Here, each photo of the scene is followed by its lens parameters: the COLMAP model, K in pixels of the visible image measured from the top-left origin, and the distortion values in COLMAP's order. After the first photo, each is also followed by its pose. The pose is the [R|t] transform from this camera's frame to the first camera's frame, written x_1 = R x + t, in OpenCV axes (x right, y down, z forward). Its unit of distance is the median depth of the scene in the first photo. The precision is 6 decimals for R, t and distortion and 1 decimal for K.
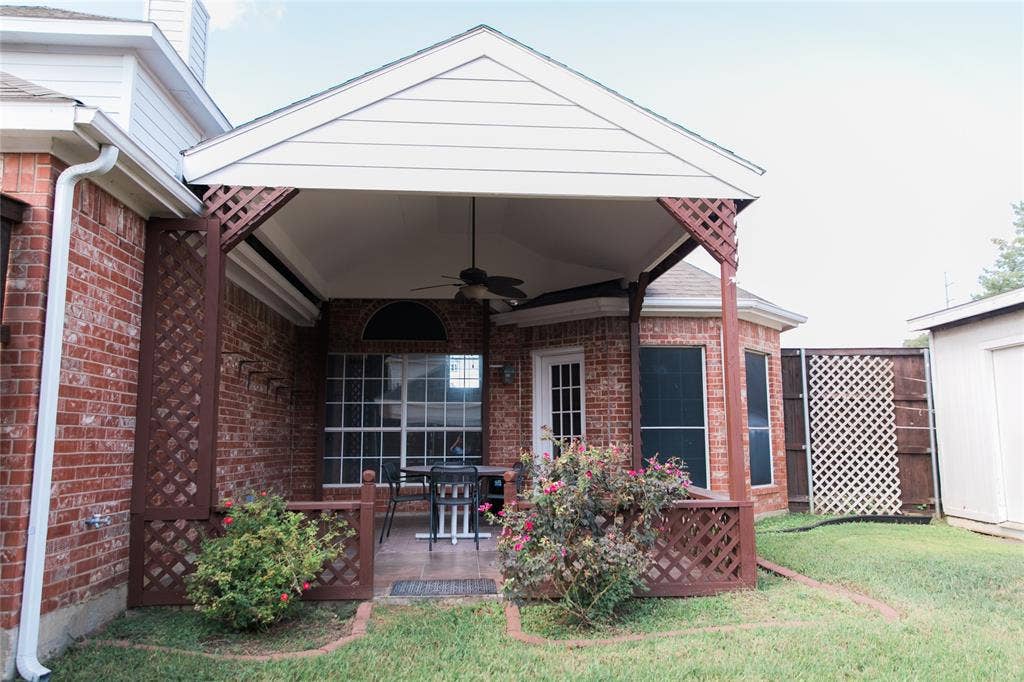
lens RADIAL K [[705.3, 0, 526.7], [0, 705.3, 338.5], [0, 0, 1]] dist [0.019880, -0.006052]
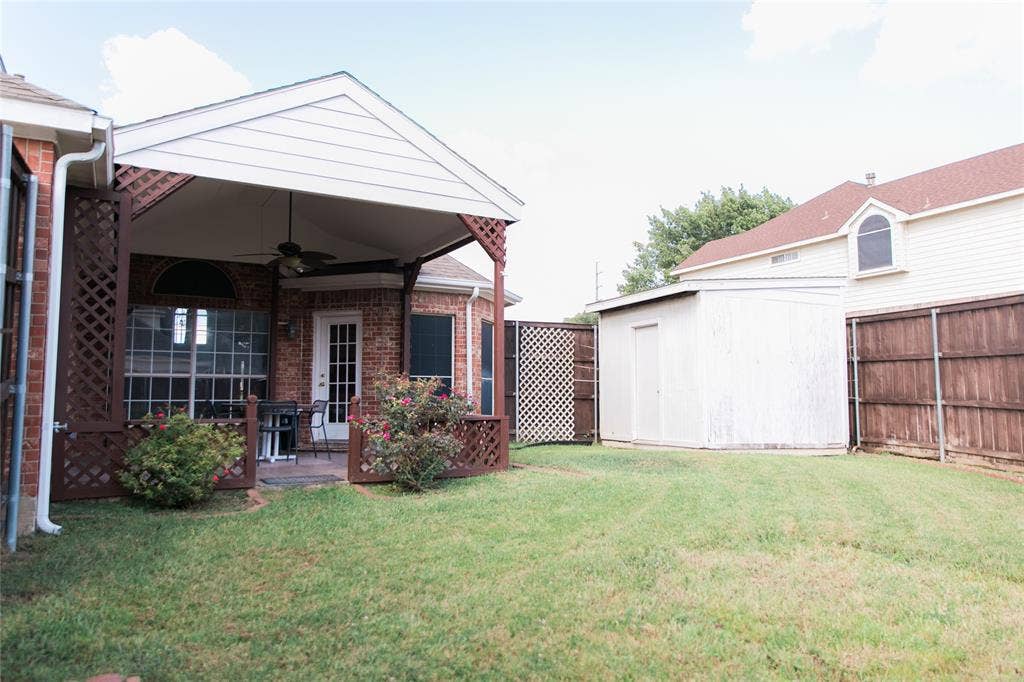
lens RADIAL K [[705.3, 0, 526.7], [0, 705.3, 338.5], [0, 0, 1]] dist [0.019880, -0.006052]
pose [[0.902961, 0.038024, 0.428037, -0.171268], [-0.057851, 0.997766, 0.033404, 0.001770], [-0.425811, -0.054925, 0.903144, -0.225664]]
